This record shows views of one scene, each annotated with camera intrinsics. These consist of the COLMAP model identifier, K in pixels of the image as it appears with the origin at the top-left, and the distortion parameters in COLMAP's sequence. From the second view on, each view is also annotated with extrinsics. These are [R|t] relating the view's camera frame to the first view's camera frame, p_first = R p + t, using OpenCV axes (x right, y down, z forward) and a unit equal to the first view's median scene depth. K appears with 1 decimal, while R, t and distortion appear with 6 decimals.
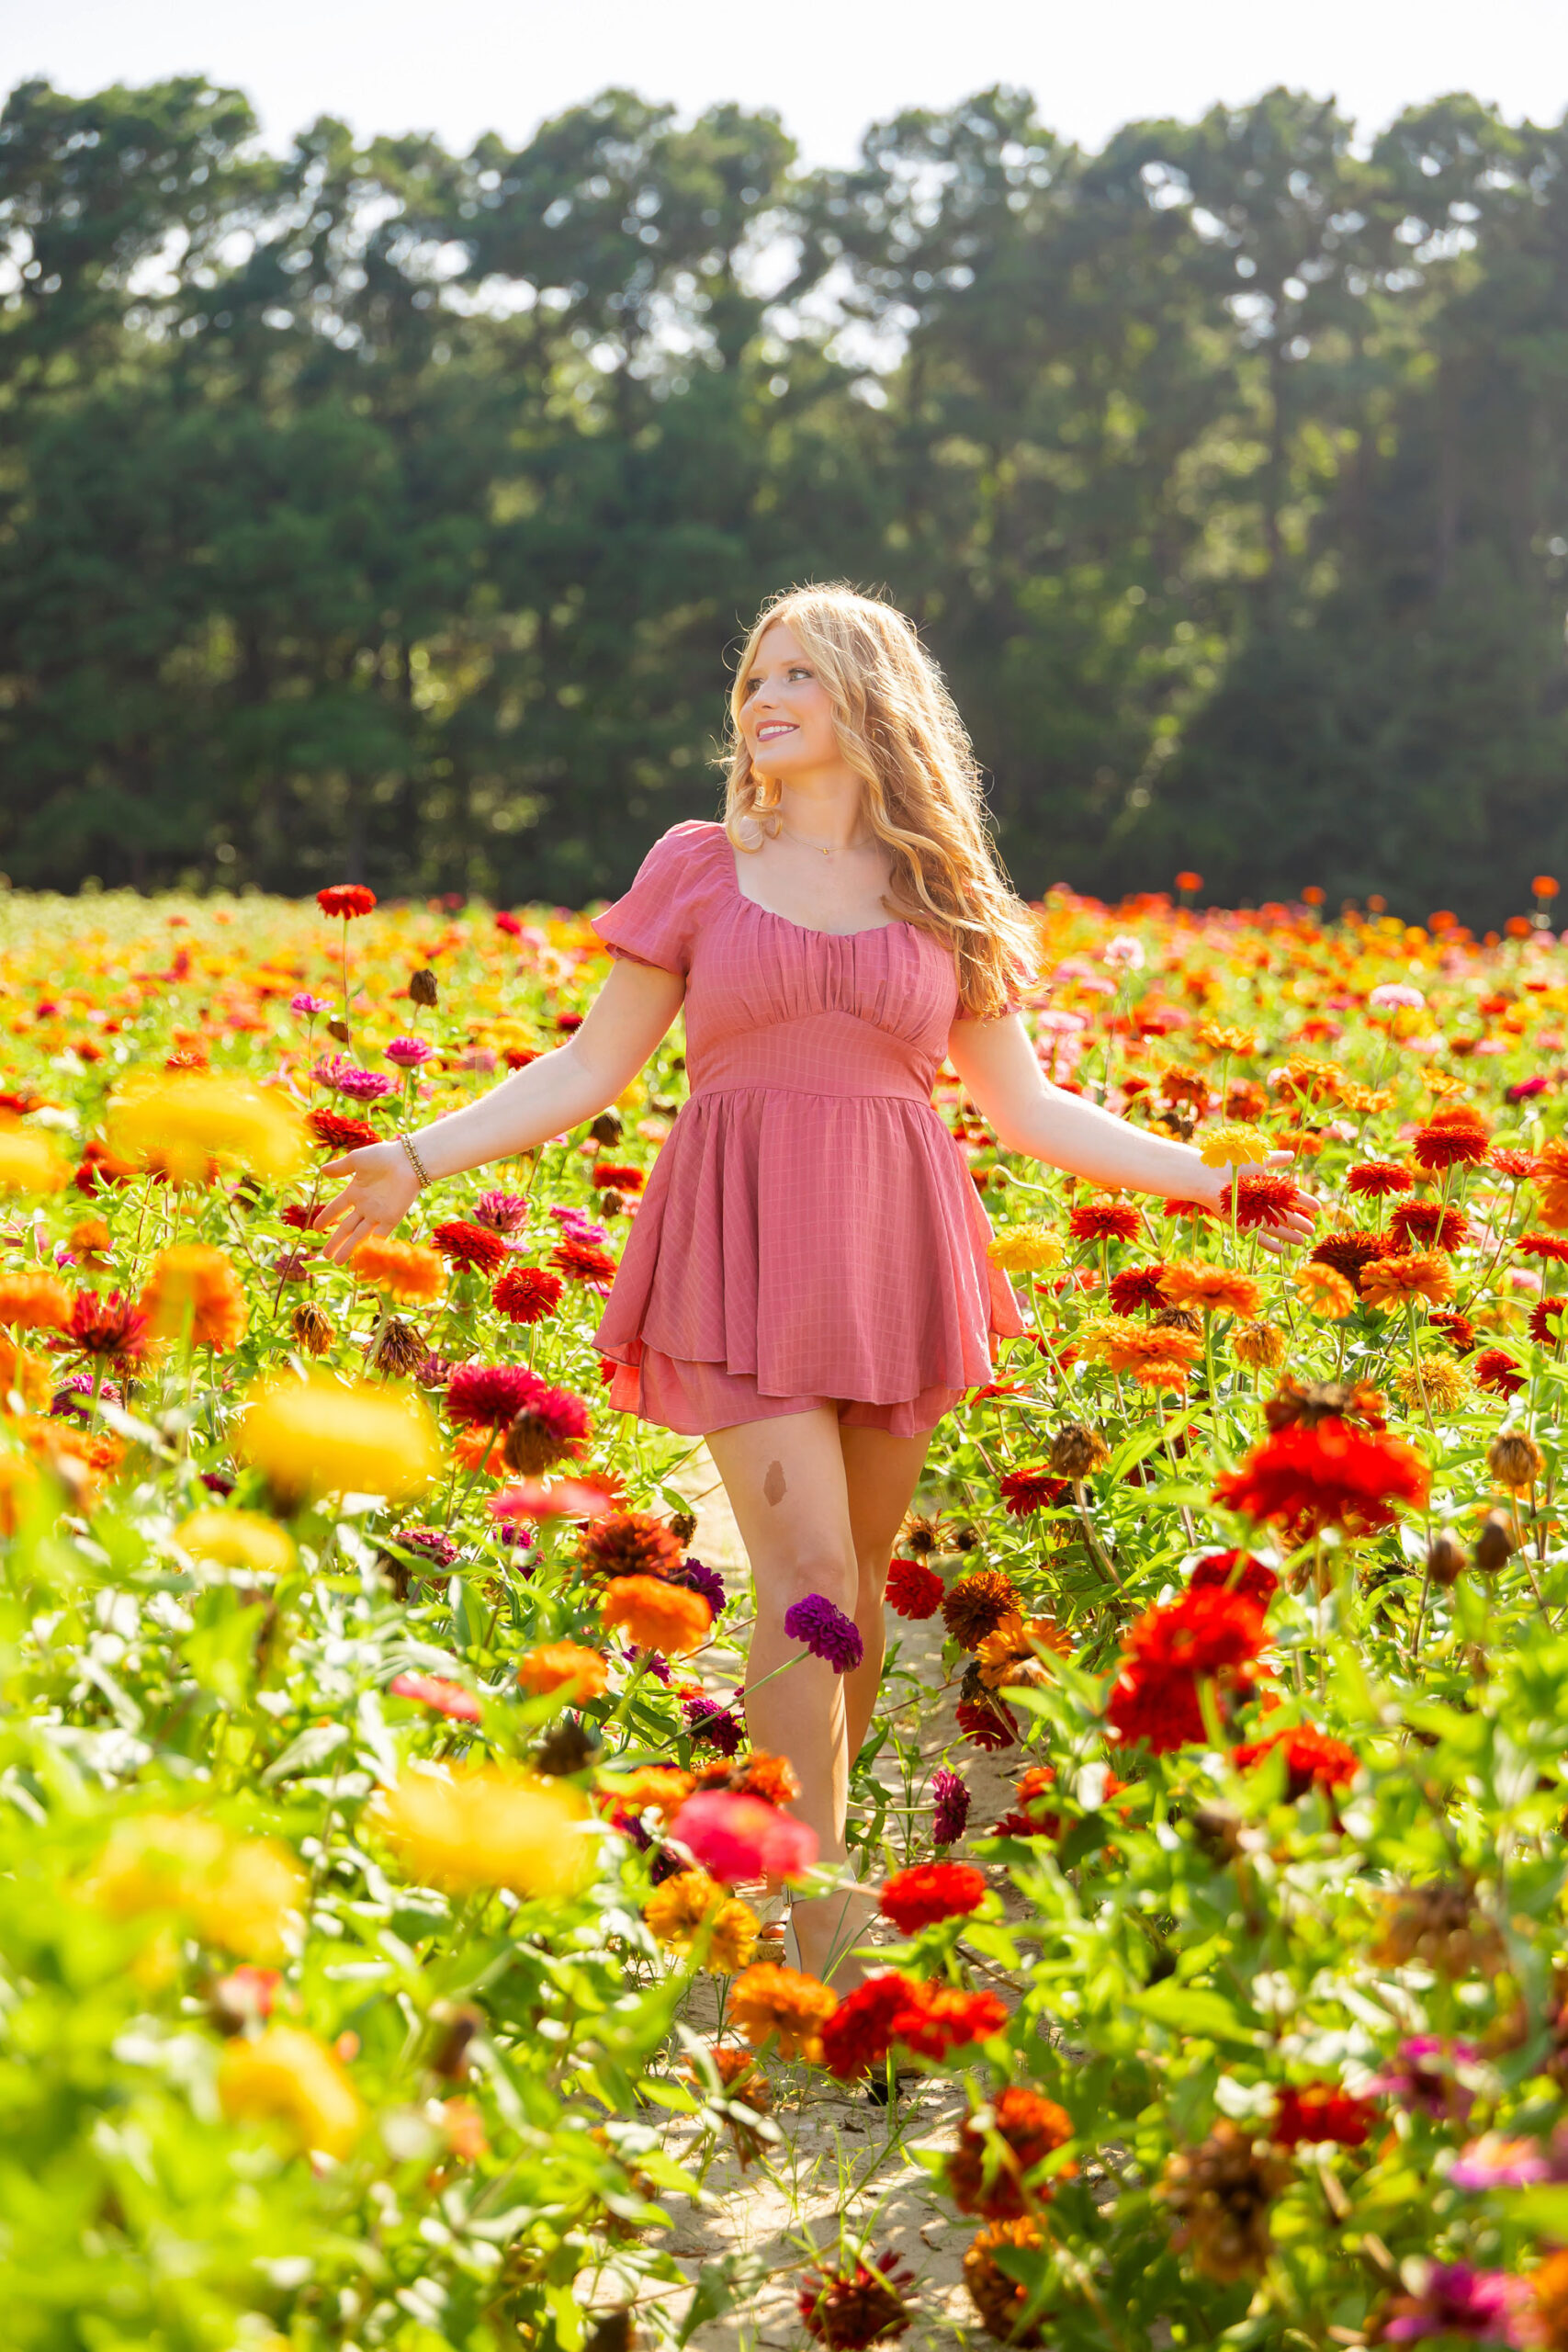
lens RADIAL K [[3494.0, 0, 796.1], [0, 3494.0, 1166.7], [0, 0, 1]] dist [-0.054015, 0.000000]
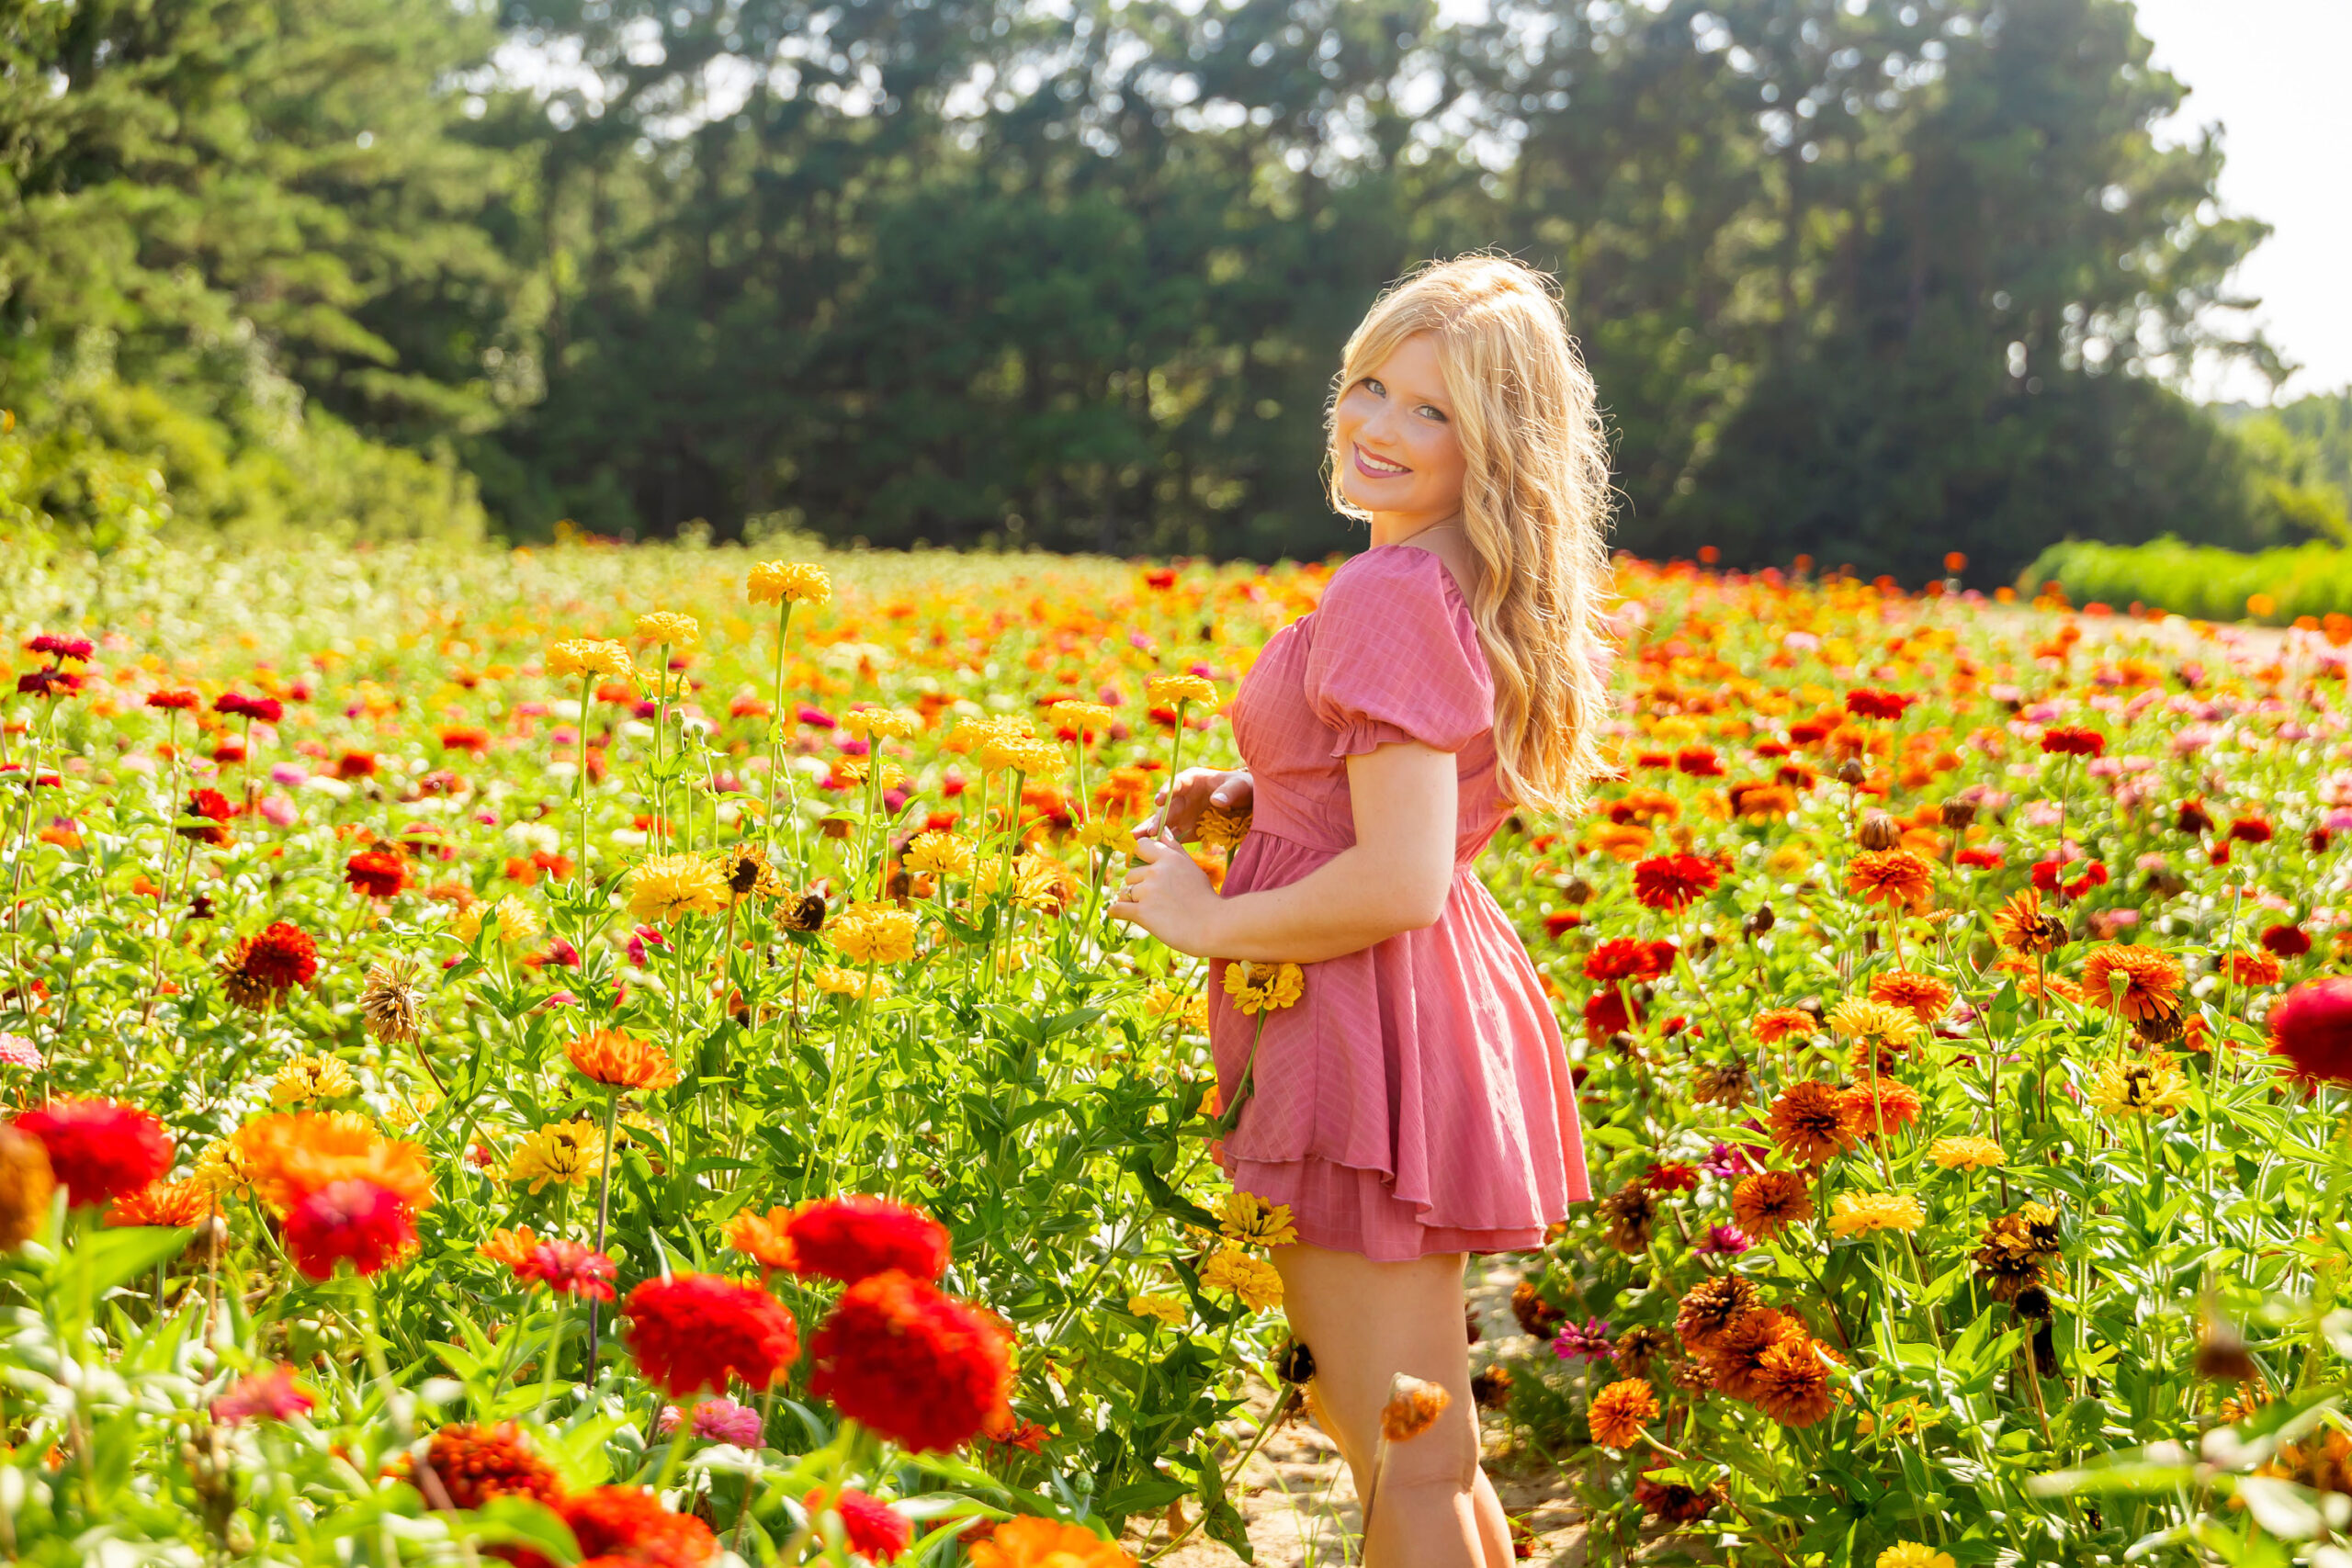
lens RADIAL K [[3494.0, 0, 1109.4], [0, 3494.0, 927.4], [0, 0, 1]] dist [-0.054015, 0.000000]
pose [[0.995941, 0.014397, -0.088851, -0.001484], [-0.010597, 0.999015, 0.043095, 0.010244], [0.089384, -0.041979, 0.995112, -0.379531]]
